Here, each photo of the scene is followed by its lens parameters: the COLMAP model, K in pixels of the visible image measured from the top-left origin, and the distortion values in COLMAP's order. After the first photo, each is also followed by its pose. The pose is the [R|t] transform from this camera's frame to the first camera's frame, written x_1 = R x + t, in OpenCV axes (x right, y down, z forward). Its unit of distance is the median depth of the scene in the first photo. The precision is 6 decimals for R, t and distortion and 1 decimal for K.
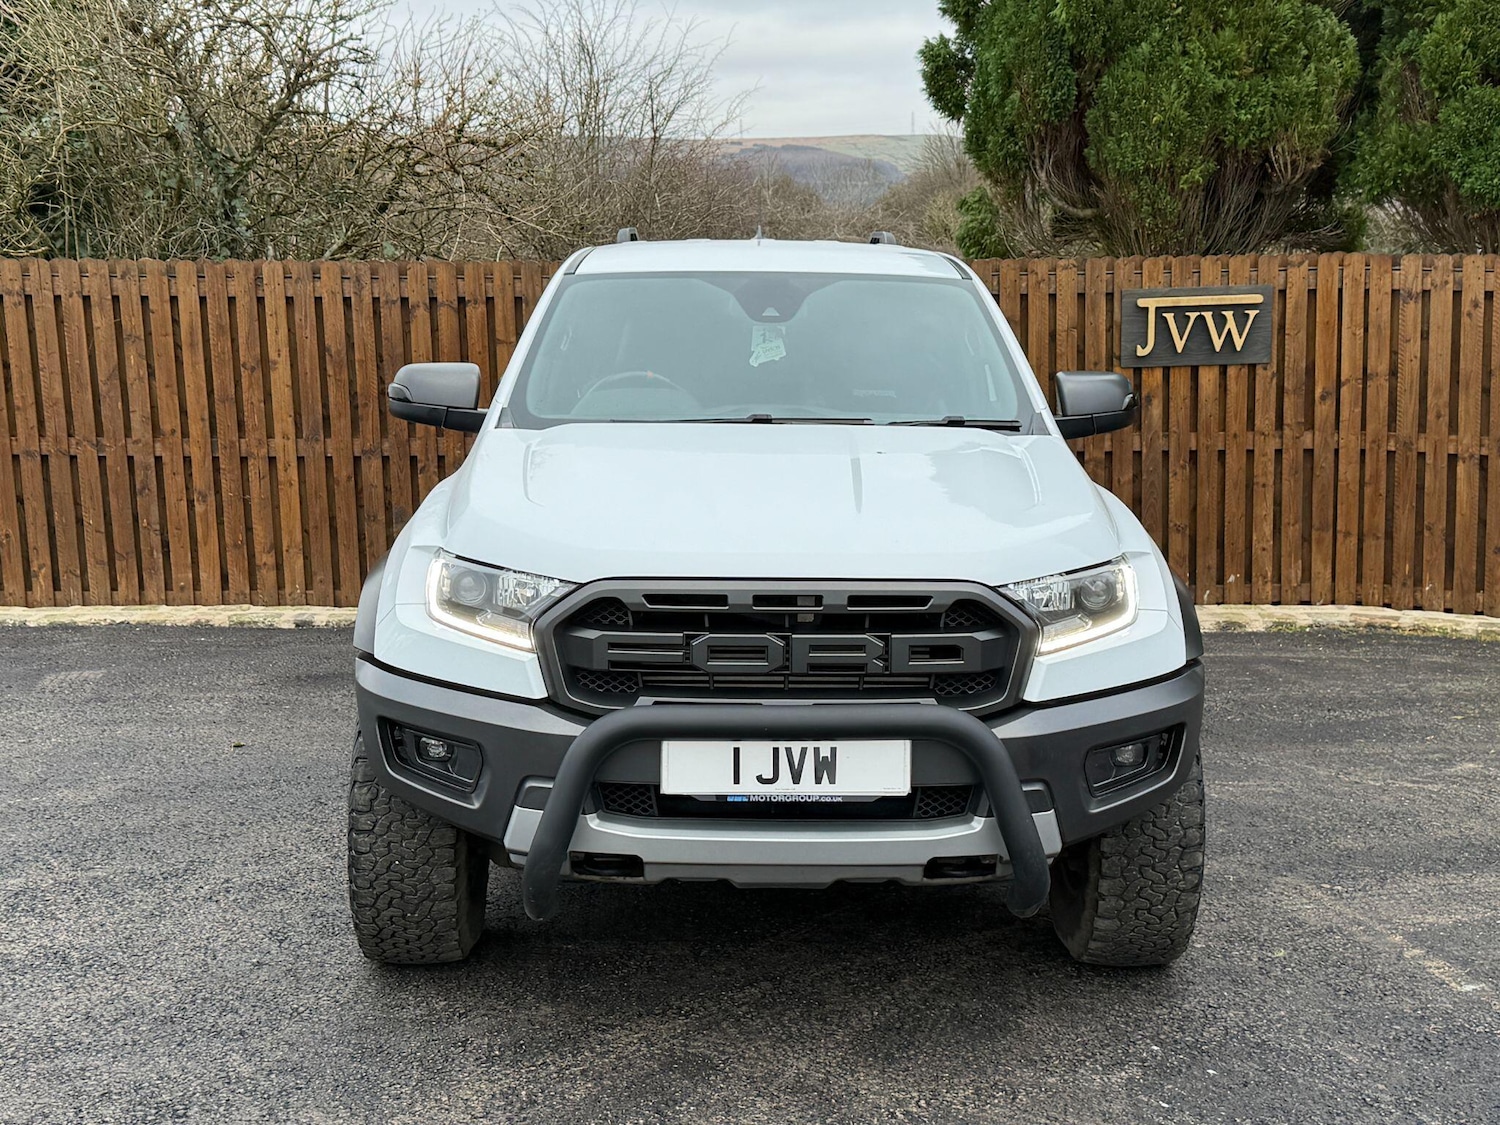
lens RADIAL K [[2006.6, 0, 761.1], [0, 2006.6, 570.1], [0, 0, 1]] dist [0.108326, 0.000000]
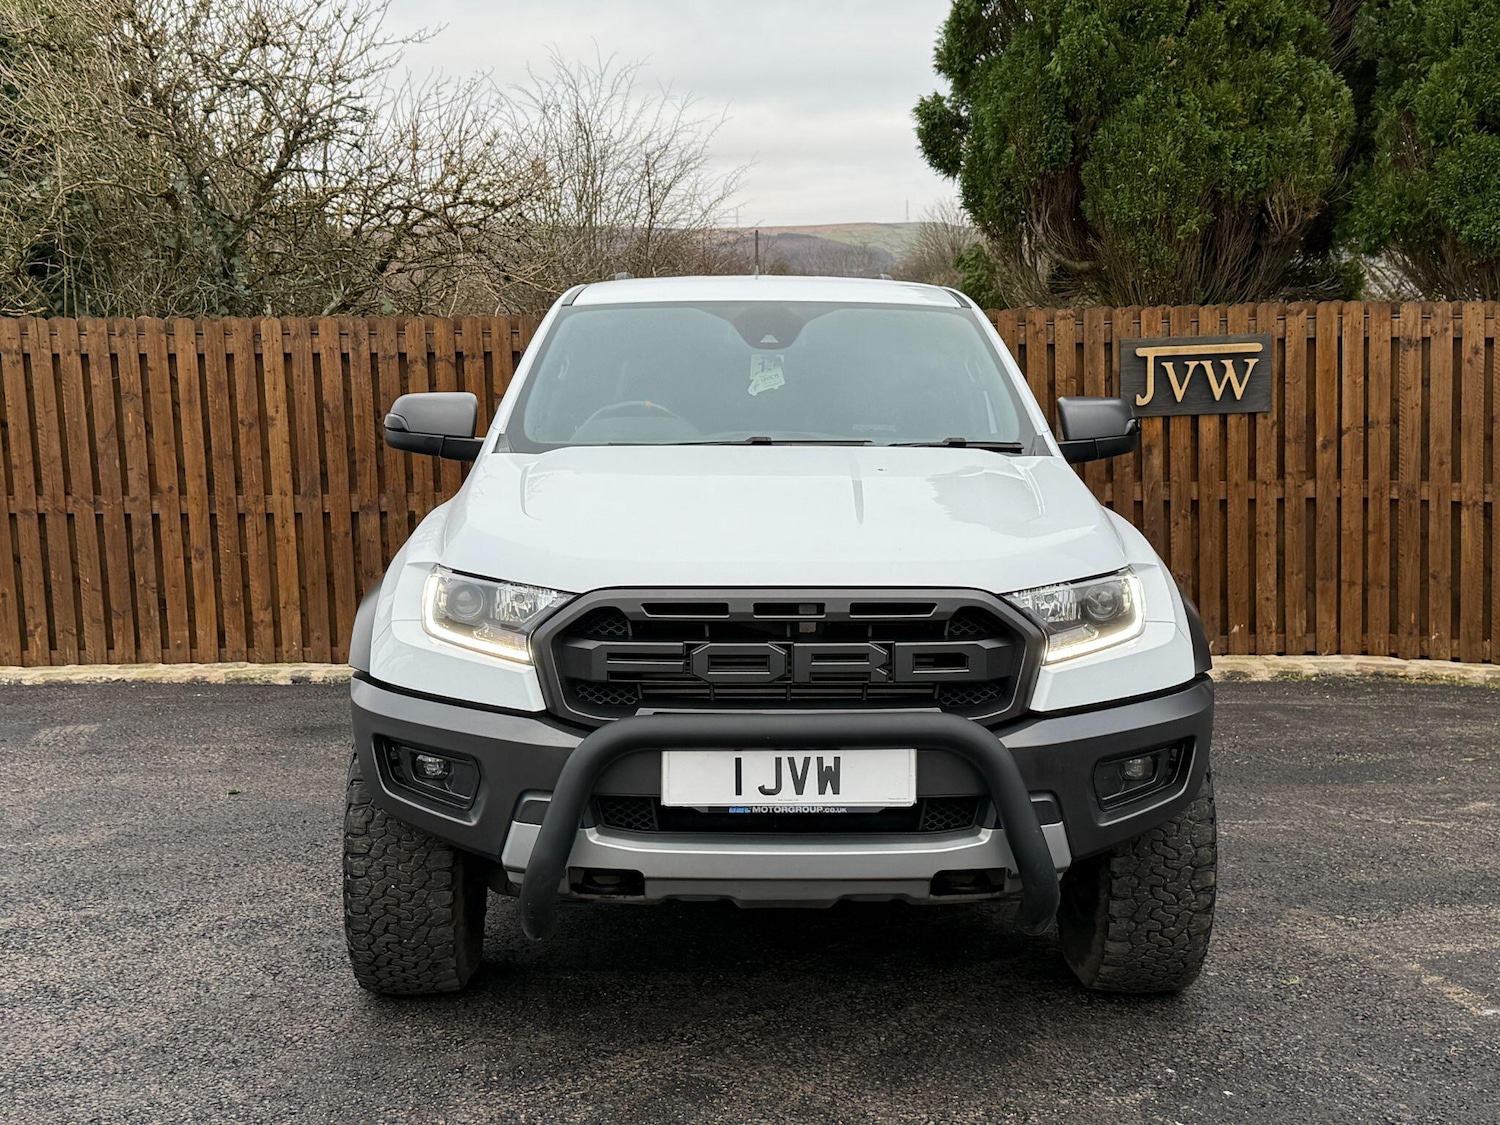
lens RADIAL K [[2006.6, 0, 751.2], [0, 2006.6, 578.8], [0, 0, 1]] dist [0.108326, 0.000000]
pose [[0.999966, -0.007122, -0.004199, -0.000510], [0.006957, 0.999252, -0.038041, 0.015876], [0.004467, 0.038011, 0.999267, 0.006715]]
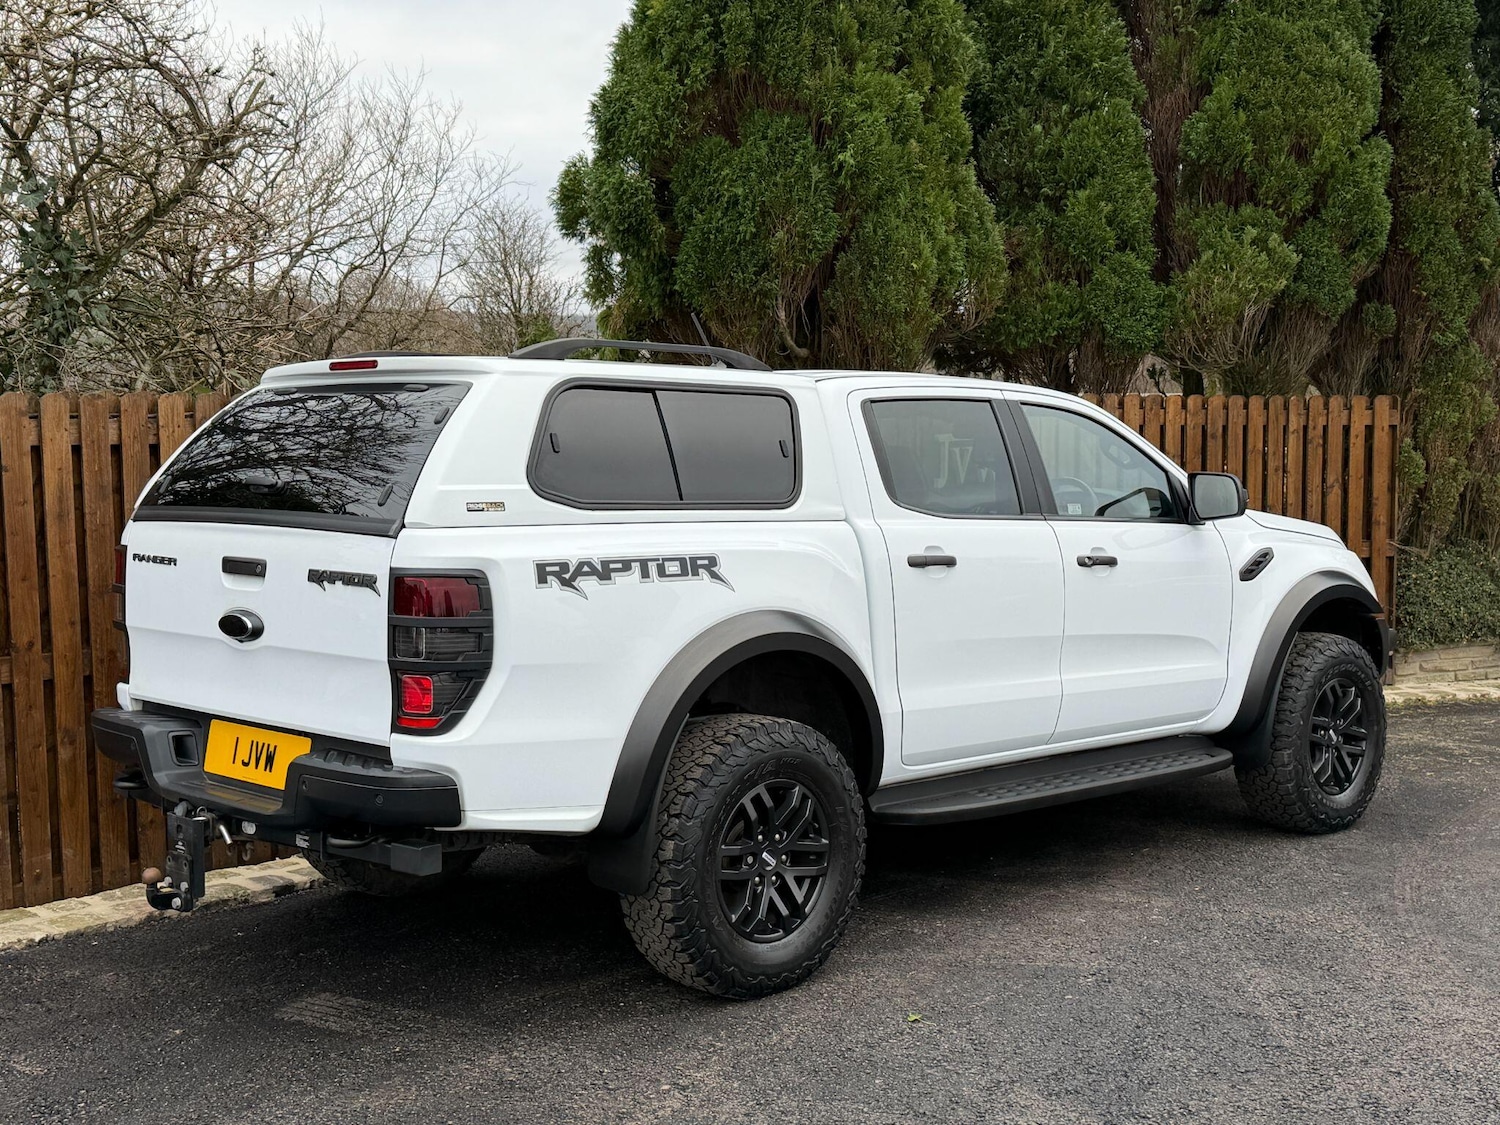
lens RADIAL K [[1915.1, 0, 739.4], [0, 1915.1, 567.8], [0, 0, 1]] dist [0.118802, 0.000000]
pose [[0.697416, -0.060819, 0.714082, -0.590111], [0.115533, 0.992901, -0.028270, -0.048871], [-0.707293, 0.102216, 0.699492, 0.381842]]
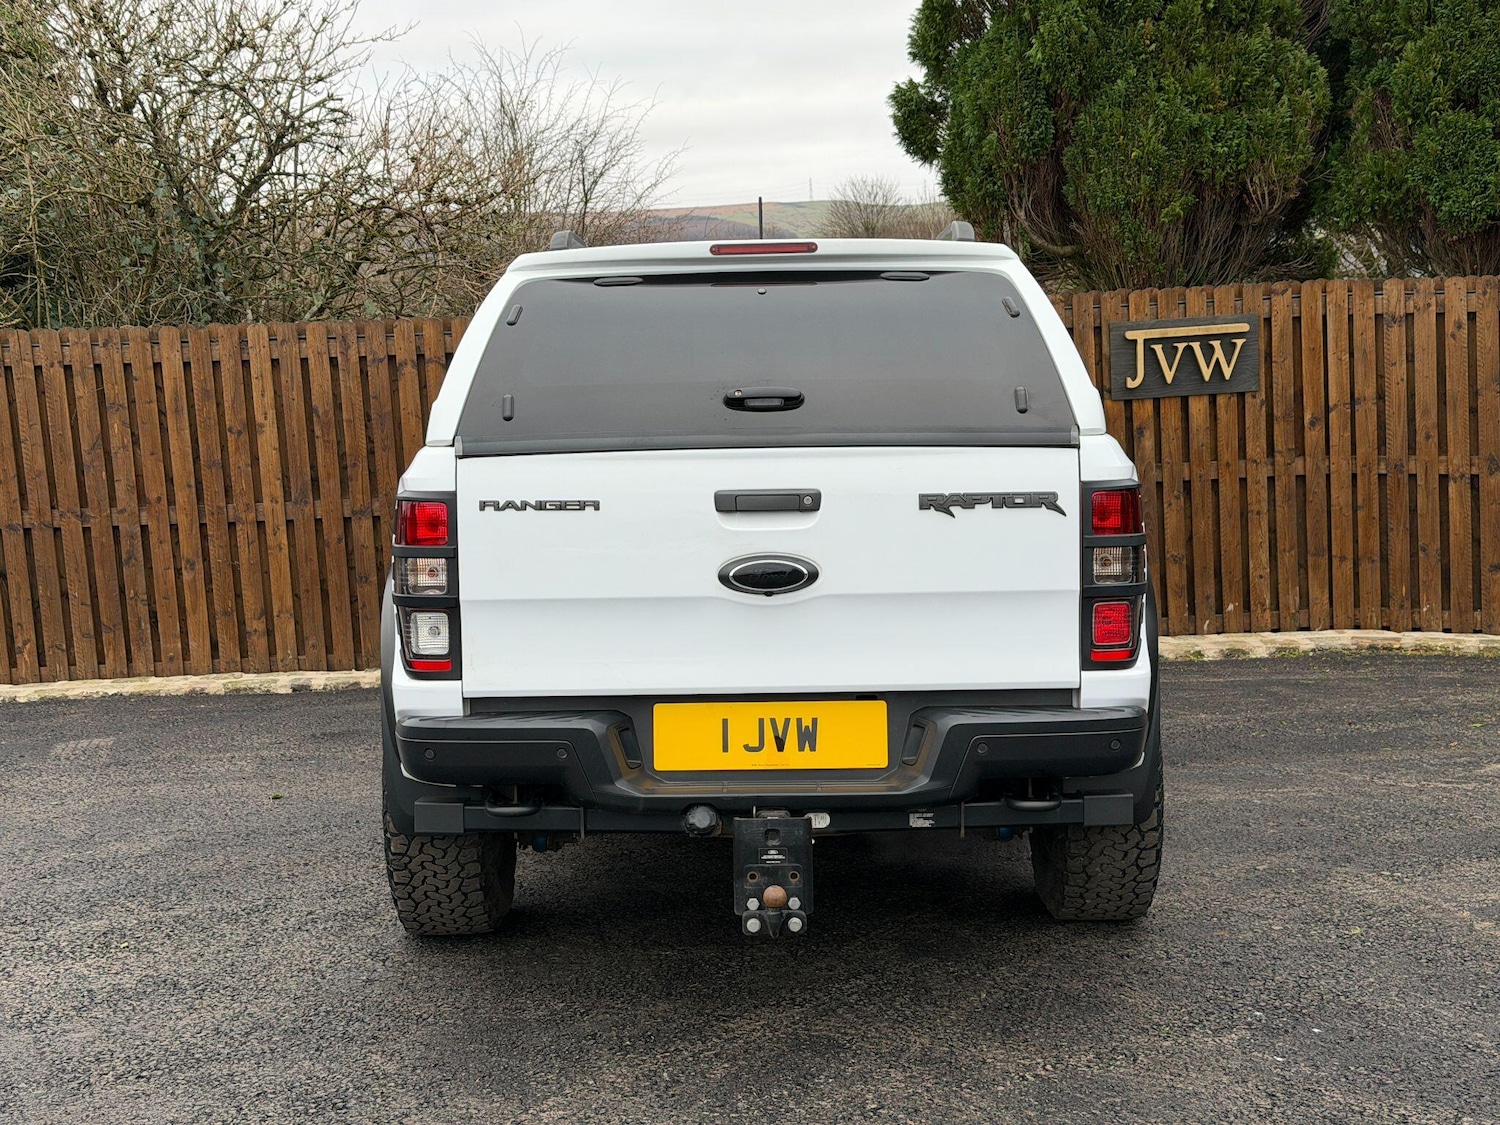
lens RADIAL K [[2110.2, 0, 744.9], [0, 2110.2, 575.7], [0, 0, 1]] dist [0.115915, 0.000000]
pose [[0.998614, -0.038081, 0.036329, -0.045129], [0.039466, 0.998490, -0.038204, 0.019542], [-0.034819, 0.039585, 0.998609, -0.042242]]
